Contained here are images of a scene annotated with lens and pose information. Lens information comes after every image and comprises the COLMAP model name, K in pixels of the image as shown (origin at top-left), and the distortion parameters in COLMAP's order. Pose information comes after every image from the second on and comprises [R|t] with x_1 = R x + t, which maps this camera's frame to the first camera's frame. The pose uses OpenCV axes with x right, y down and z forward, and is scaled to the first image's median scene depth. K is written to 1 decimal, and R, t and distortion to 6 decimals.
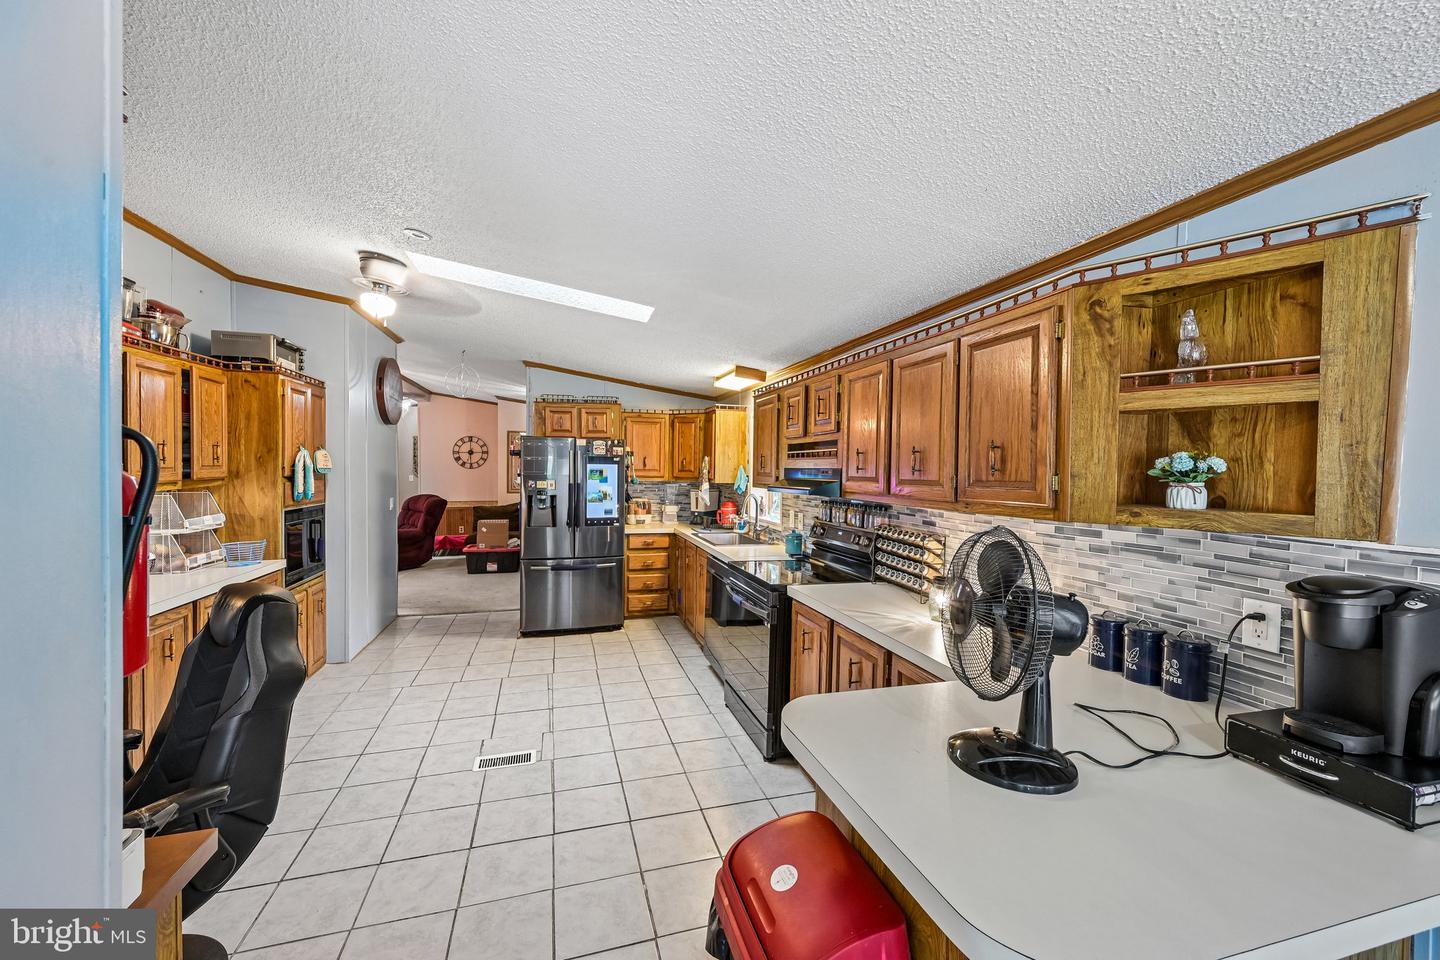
lens RADIAL K [[565.2, 0, 718.2], [0, 565.2, 473.1], [0, 0, 1]] dist [0.000157, -0.000033]
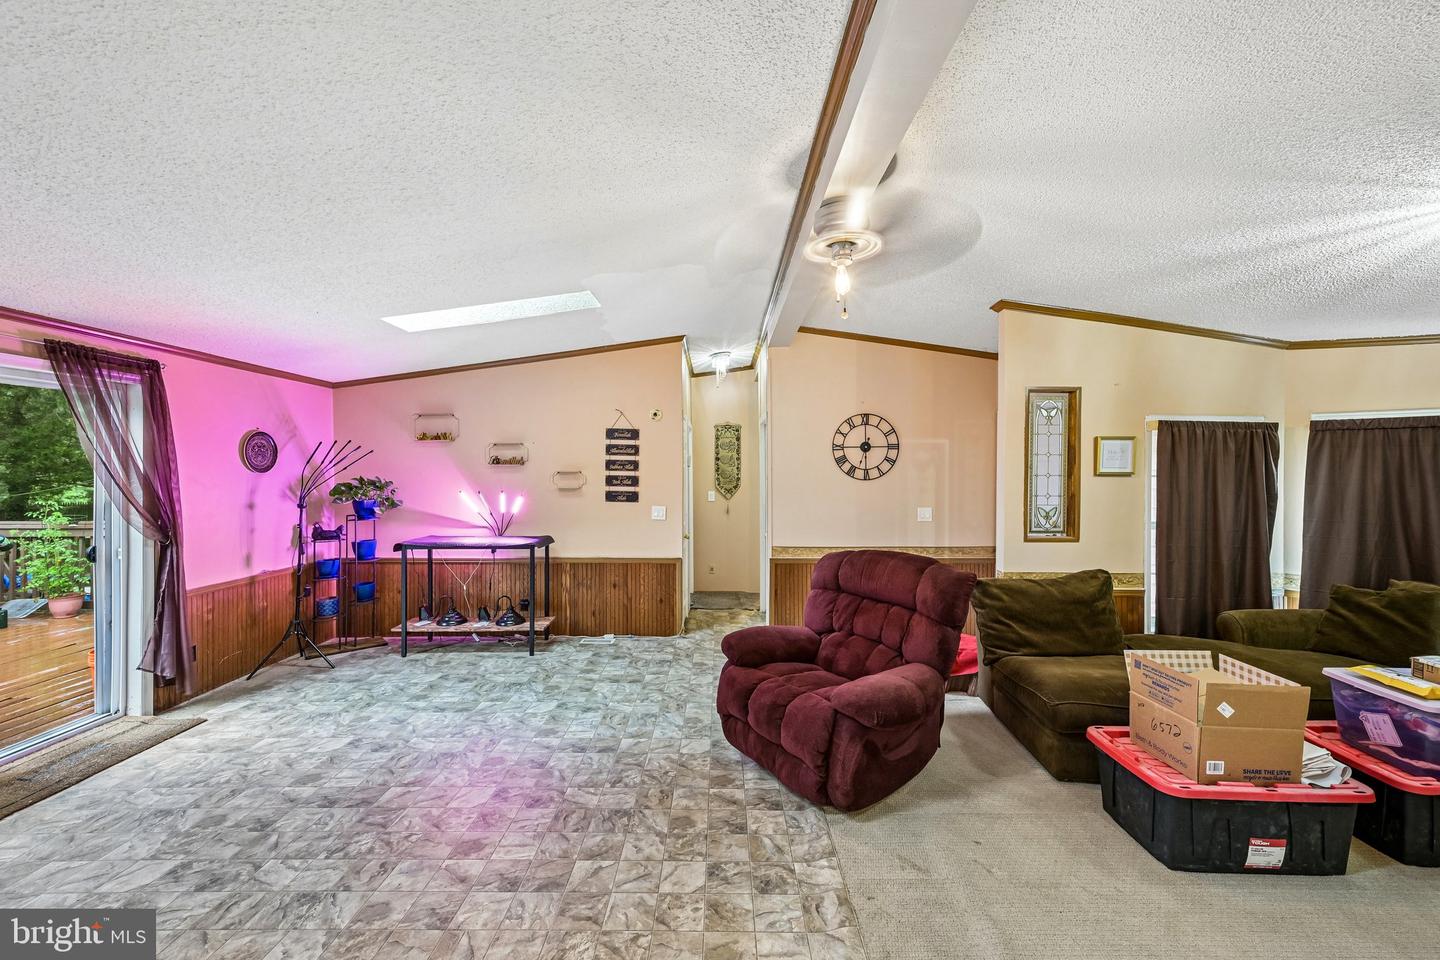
lens RADIAL K [[562.6, 0, 723.3], [0, 562.6, 475.8], [0, 0, 1]] dist [0.003224, -0.000346]
pose [[0.961252, -0.008662, -0.275536, -0.881527], [0.006281, 0.999935, -0.009522, -0.016143], [0.275600, 0.007422, 0.961244, 1.041637]]
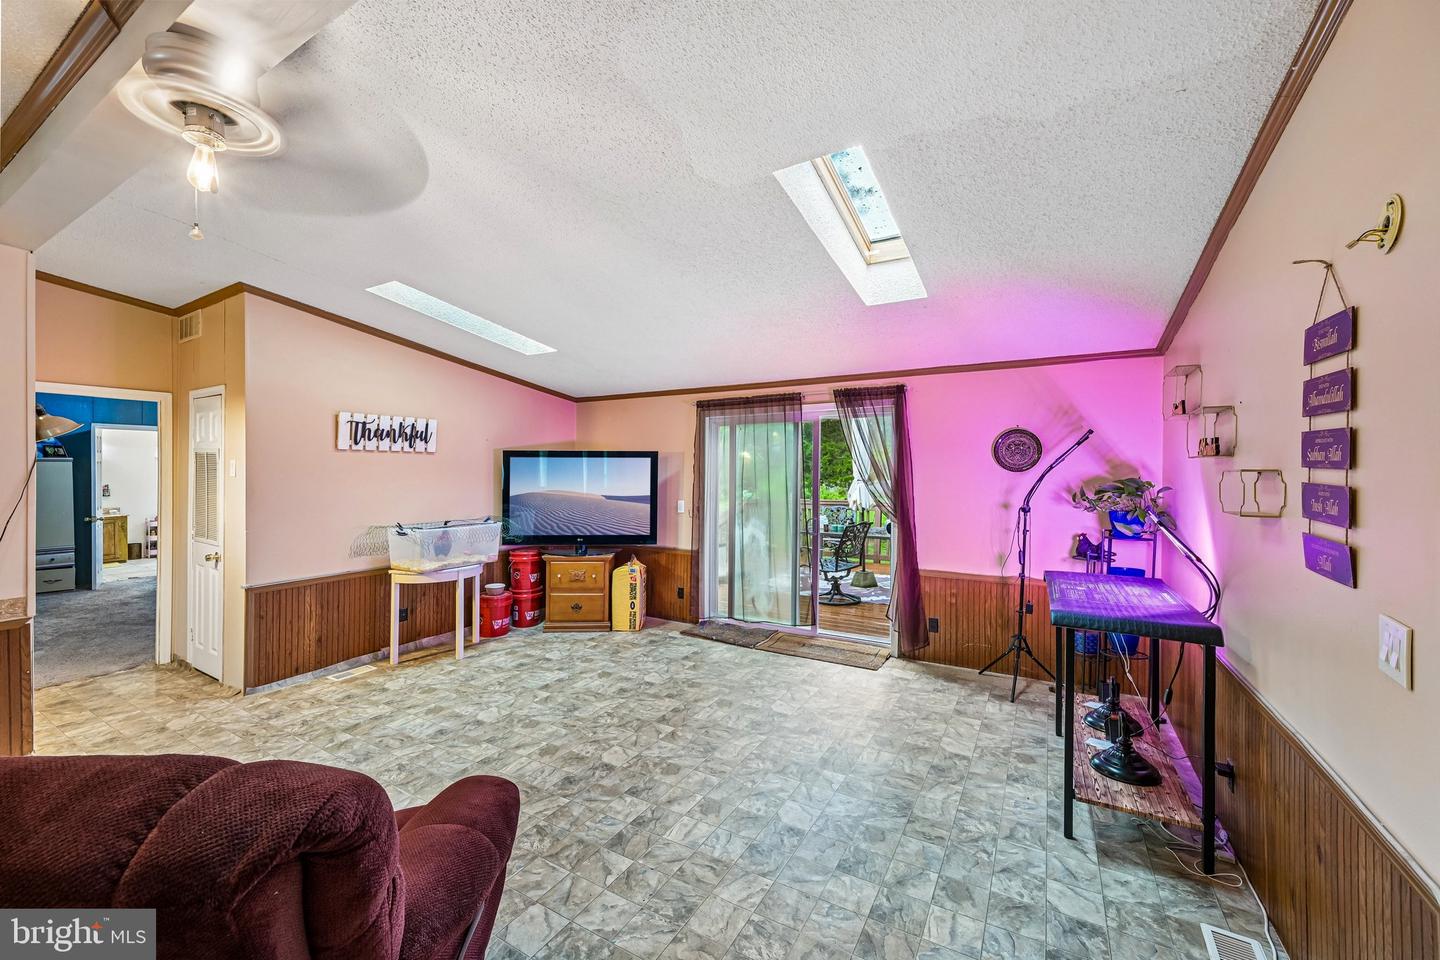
lens RADIAL K [[561.1, 0, 720.0], [0, 561.1, 480.0], [0, 0, 1]] dist [-0.009824, 0.000133]
pose [[-0.723771, -0.008288, -0.689991, -0.920700], [-0.017087, 0.999837, 0.005914, -0.019365], [0.689829, 0.016070, -0.723794, 1.956630]]
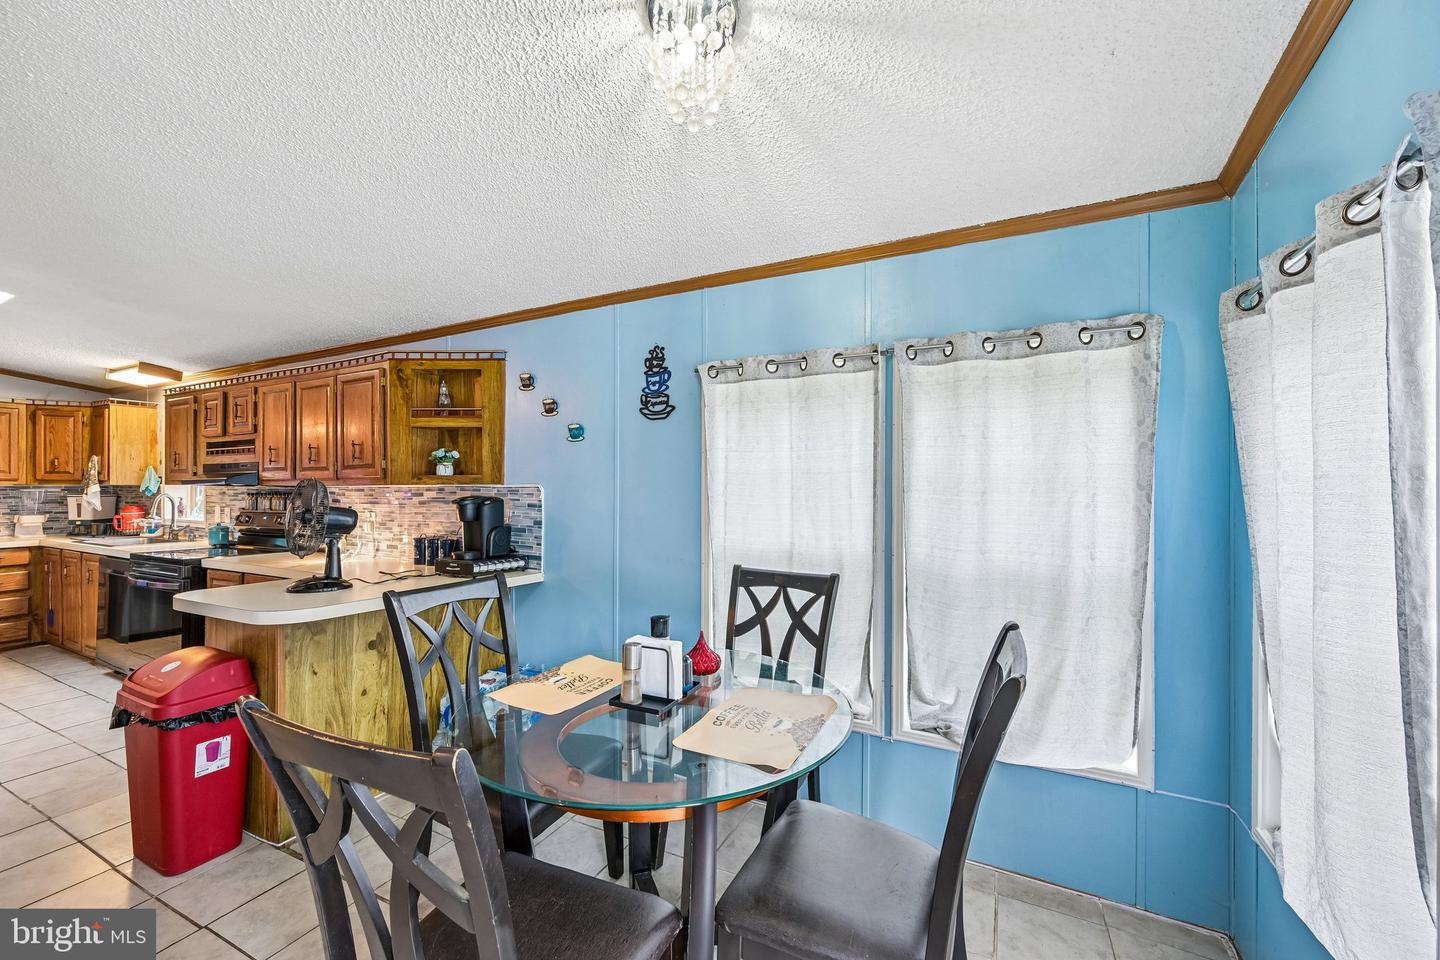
lens RADIAL K [[567.2, 0, 726.2], [0, 567.2, 485.4], [0, 0, 1]] dist [0.000852, -0.000140]
pose [[0.680691, -0.013727, 0.732442, 0.000554], [0.016763, 0.999854, 0.003160, 0.033985], [-0.732379, 0.010127, 0.680822, -0.366685]]
